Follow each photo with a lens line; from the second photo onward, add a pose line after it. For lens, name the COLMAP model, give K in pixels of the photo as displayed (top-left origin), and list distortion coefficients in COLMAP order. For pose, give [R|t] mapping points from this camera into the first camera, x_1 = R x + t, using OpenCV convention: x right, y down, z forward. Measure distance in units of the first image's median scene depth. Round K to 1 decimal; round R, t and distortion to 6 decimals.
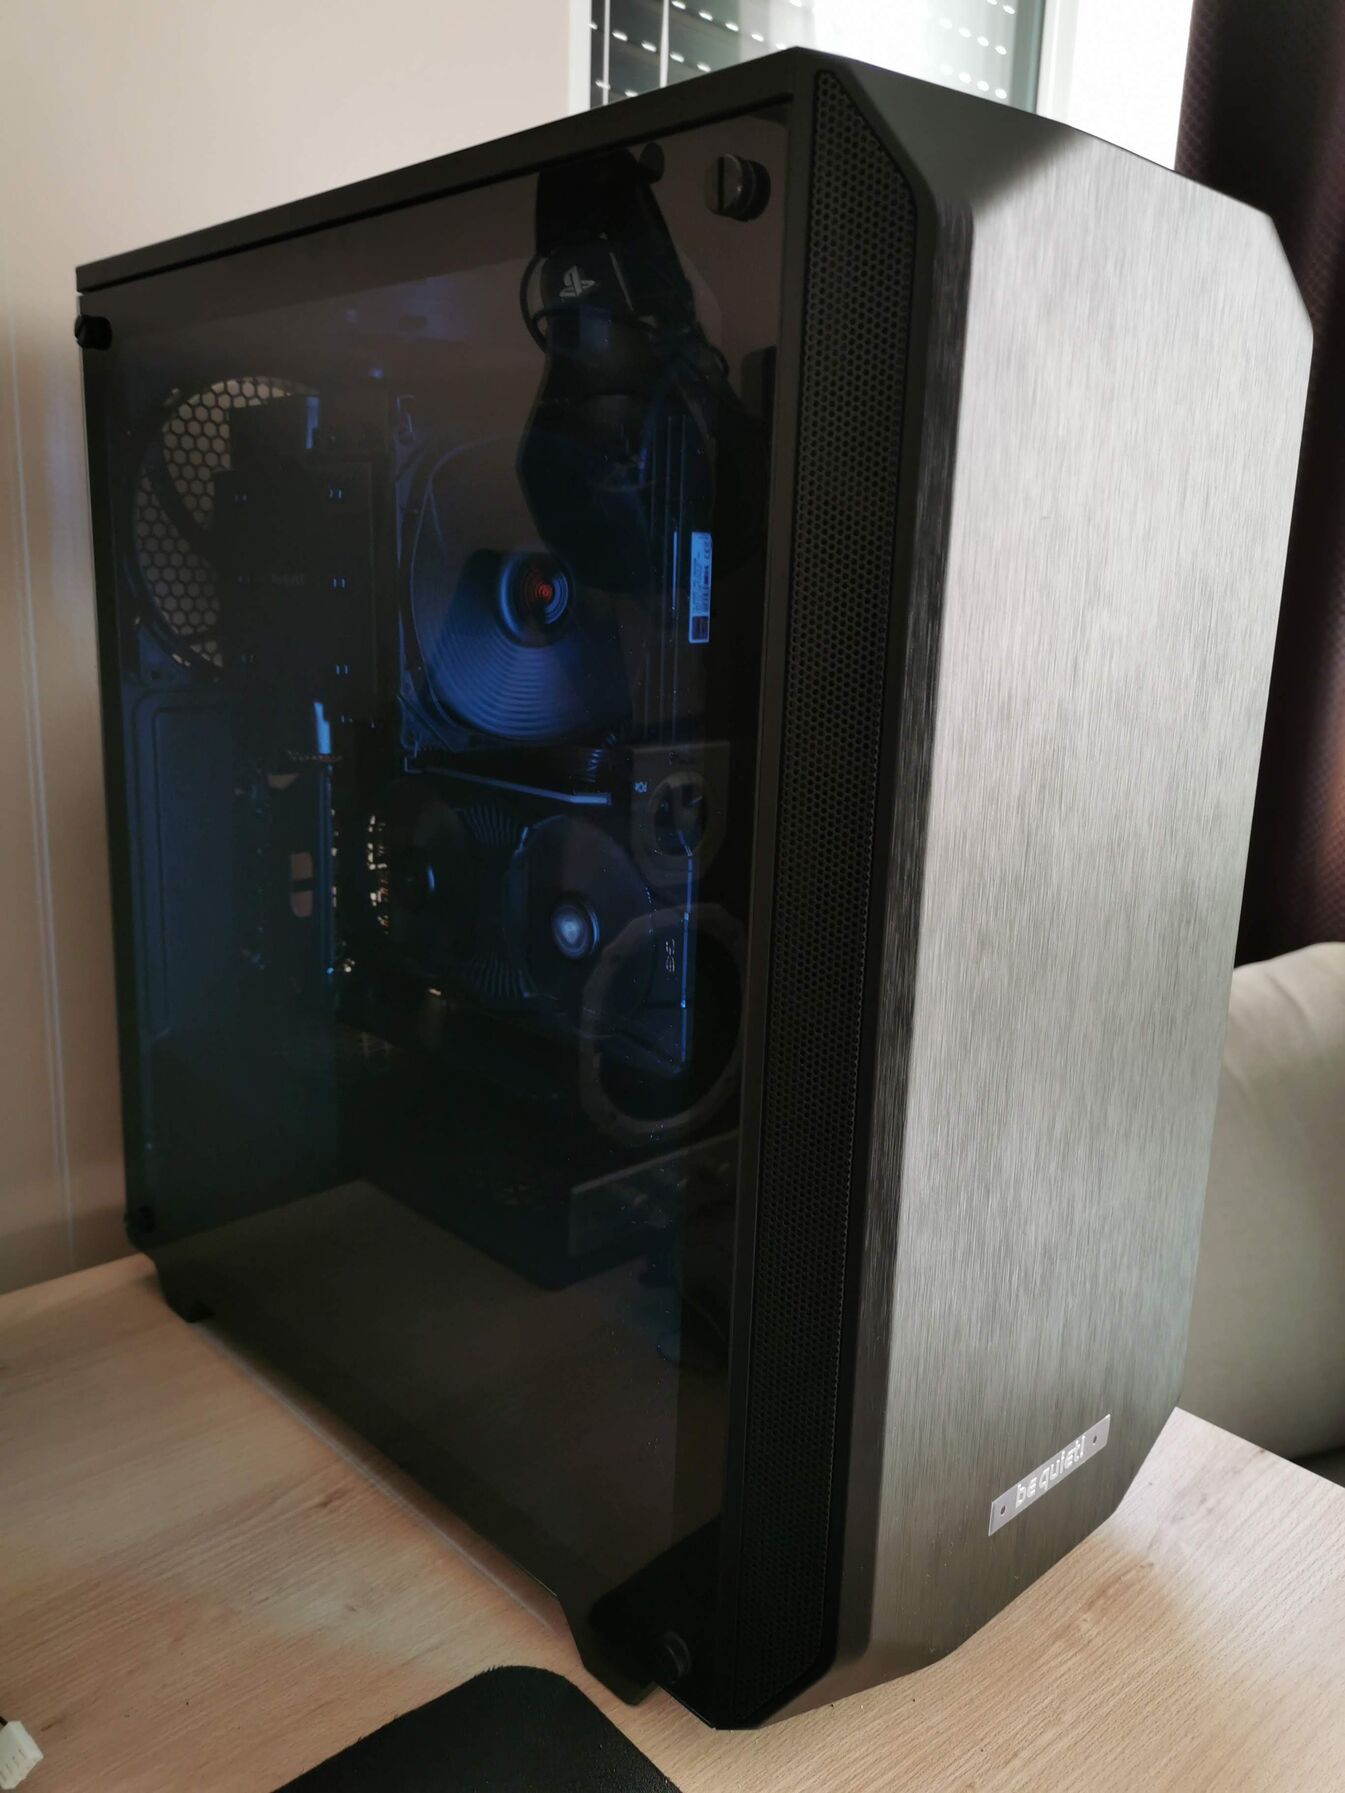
lens RADIAL K [[1404.7, 0, 657.4], [0, 1404.7, 896.8], [0, 0, 1]] dist [0.013805, -0.001840]
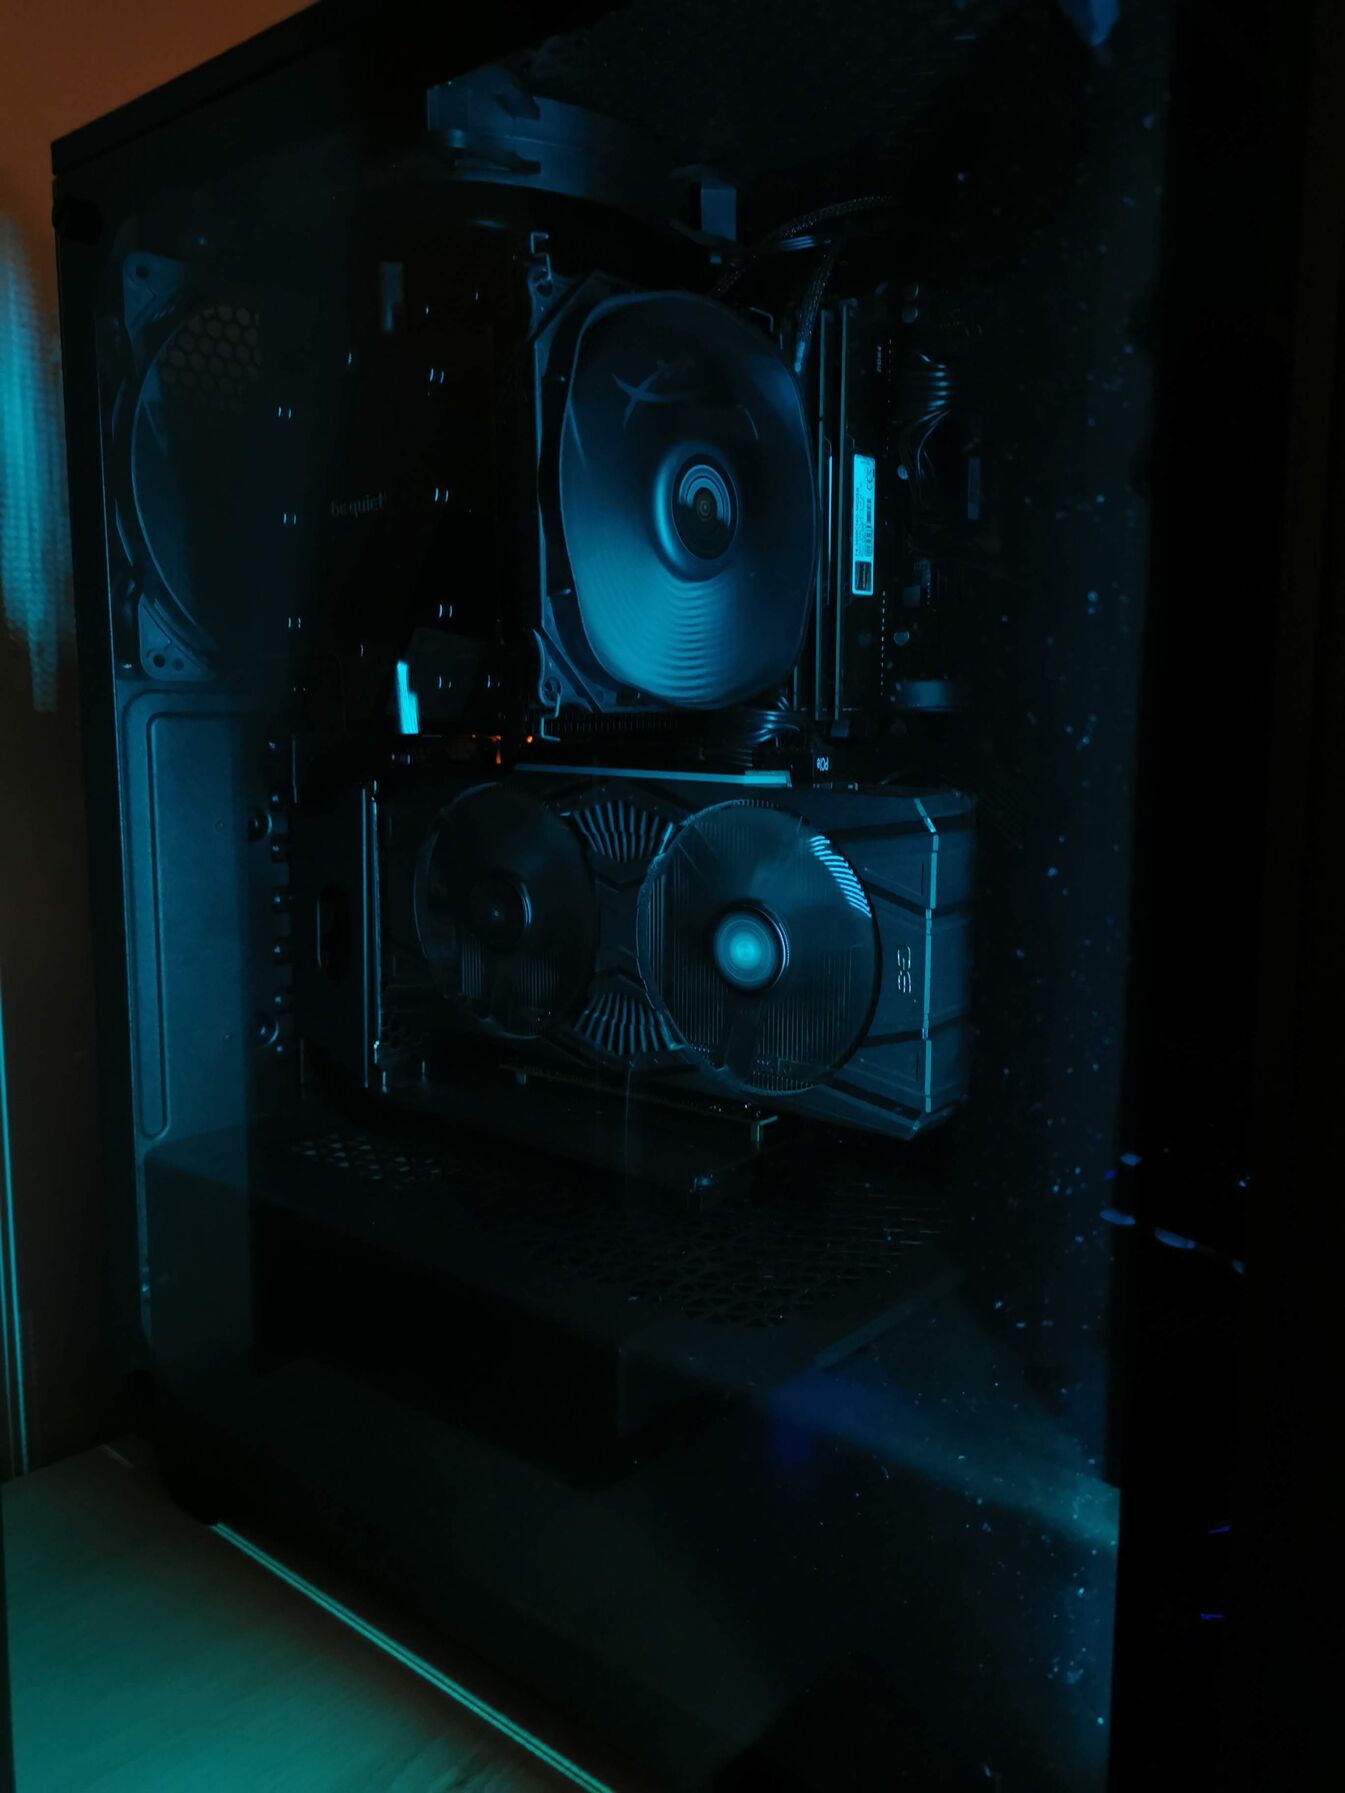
lens RADIAL K [[1404.7, 0, 663.0], [0, 1404.7, 901.3], [0, 0, 1]] dist [0.013805, -0.001840]
pose [[0.994898, -0.041969, 0.091739, -0.167630], [0.050172, 0.994766, -0.089016, 0.059627], [-0.087523, 0.093165, 0.991796, 0.236842]]
